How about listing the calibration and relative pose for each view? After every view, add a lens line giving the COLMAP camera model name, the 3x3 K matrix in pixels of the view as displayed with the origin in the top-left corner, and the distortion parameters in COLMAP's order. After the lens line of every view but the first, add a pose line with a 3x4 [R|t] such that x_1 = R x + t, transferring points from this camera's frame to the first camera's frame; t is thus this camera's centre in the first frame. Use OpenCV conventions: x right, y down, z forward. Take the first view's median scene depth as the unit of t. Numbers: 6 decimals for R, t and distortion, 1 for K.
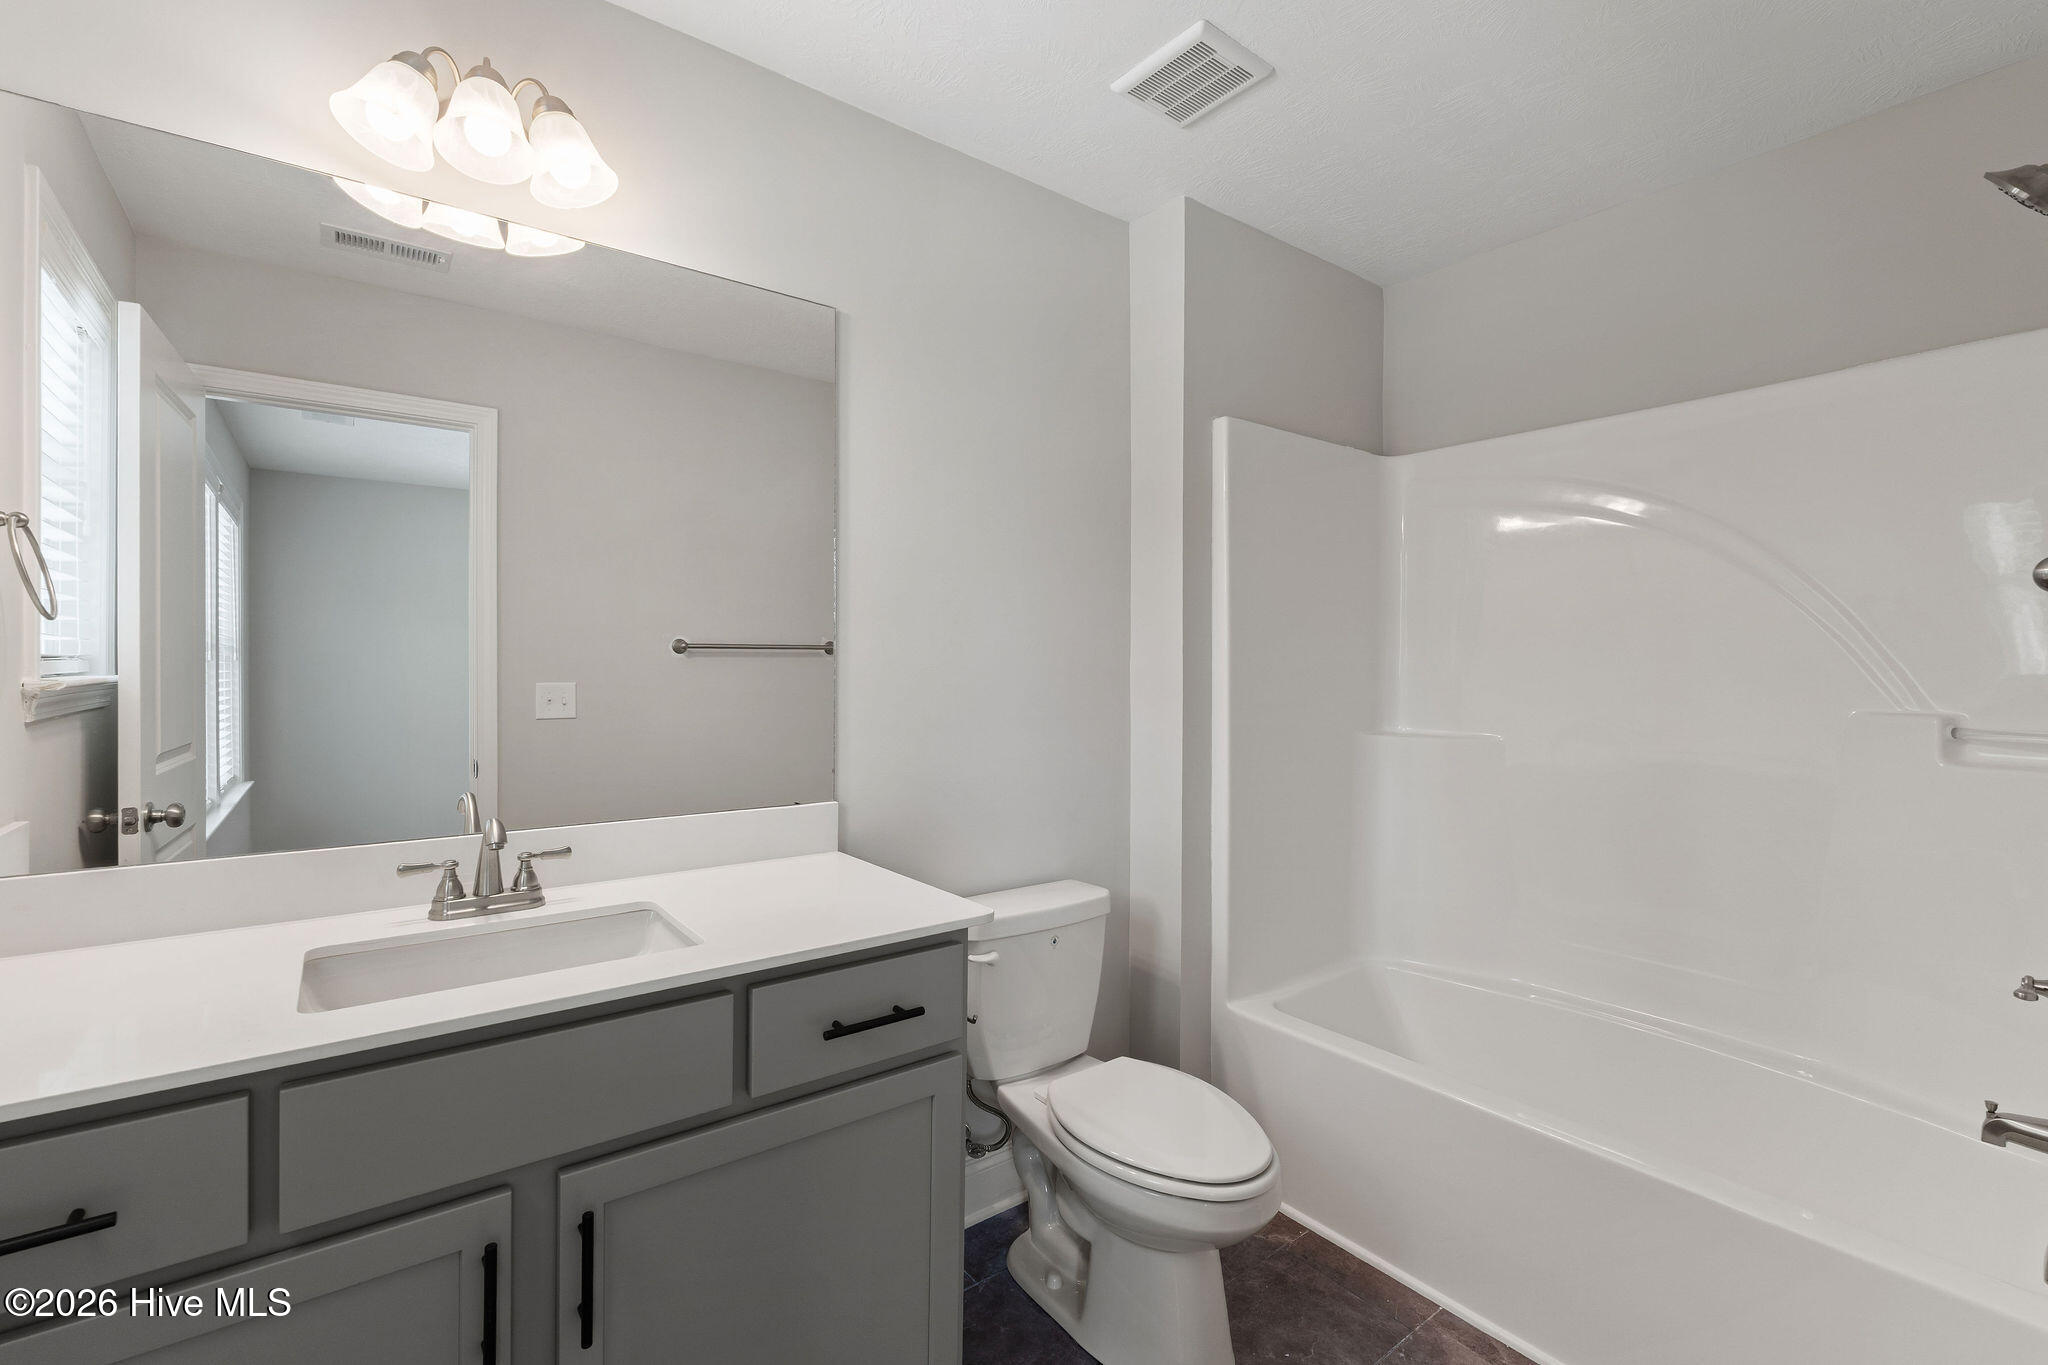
lens RADIAL K [[859.5, 0, 1021.8], [0, 859.5, 673.4], [0, 0, 1]] dist [-0.004070, 0.000418]
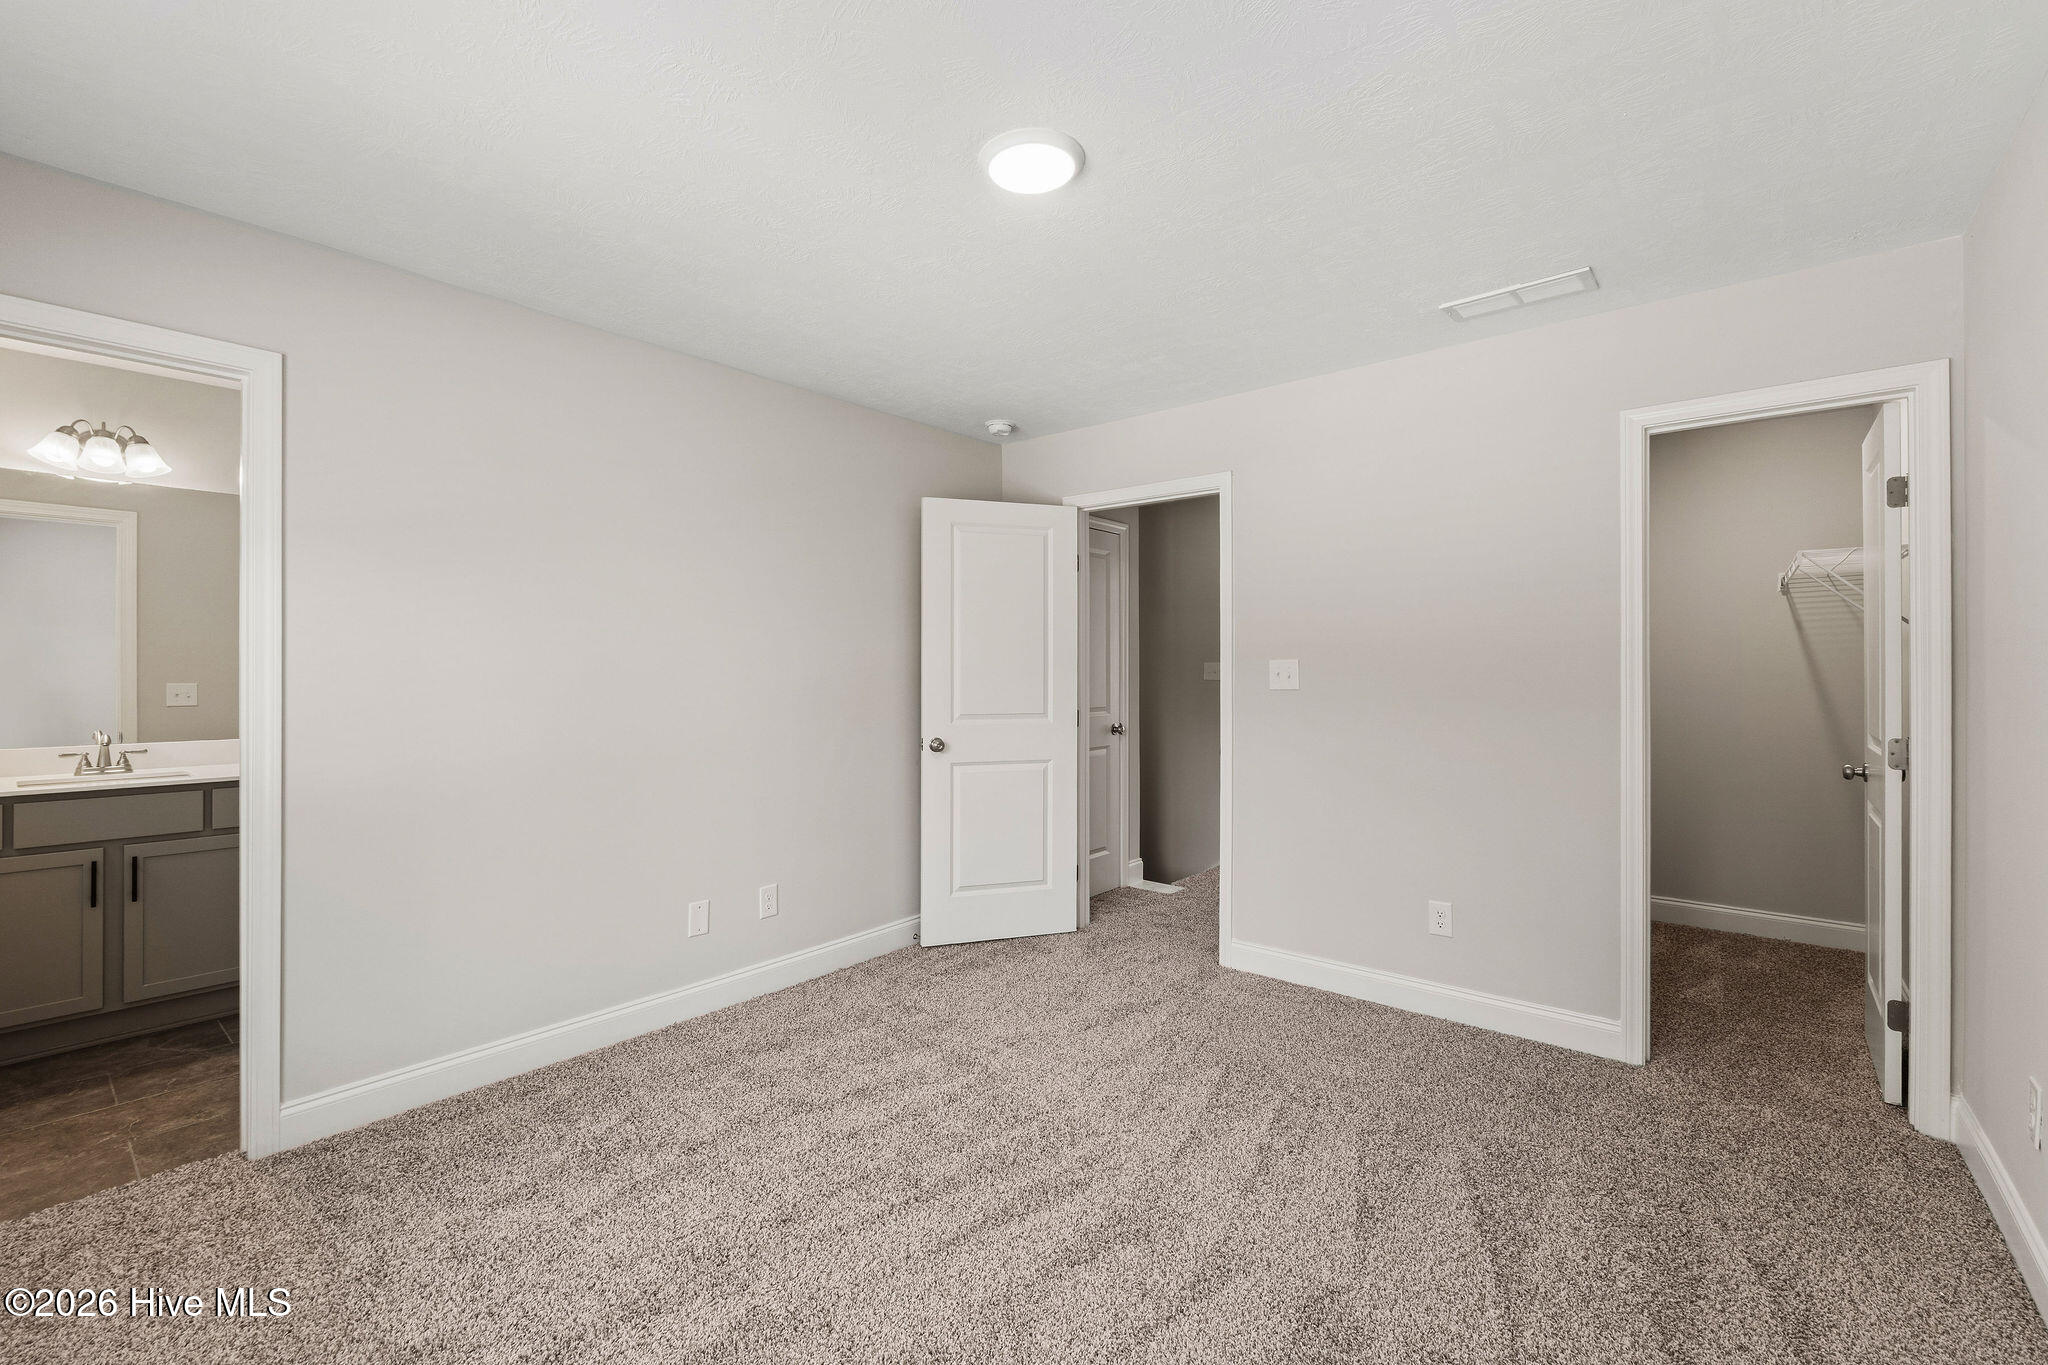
lens RADIAL K [[859.5, 0, 1026.0], [0, 859.5, 683.3], [0, 0, 1]] dist [-0.004070, 0.000418]
pose [[0.977564, 0.002533, 0.210623, 1.485931], [-0.002915, 0.999995, 0.001505, 0.008148], [-0.210618, -0.002085, 0.977566, -2.010199]]
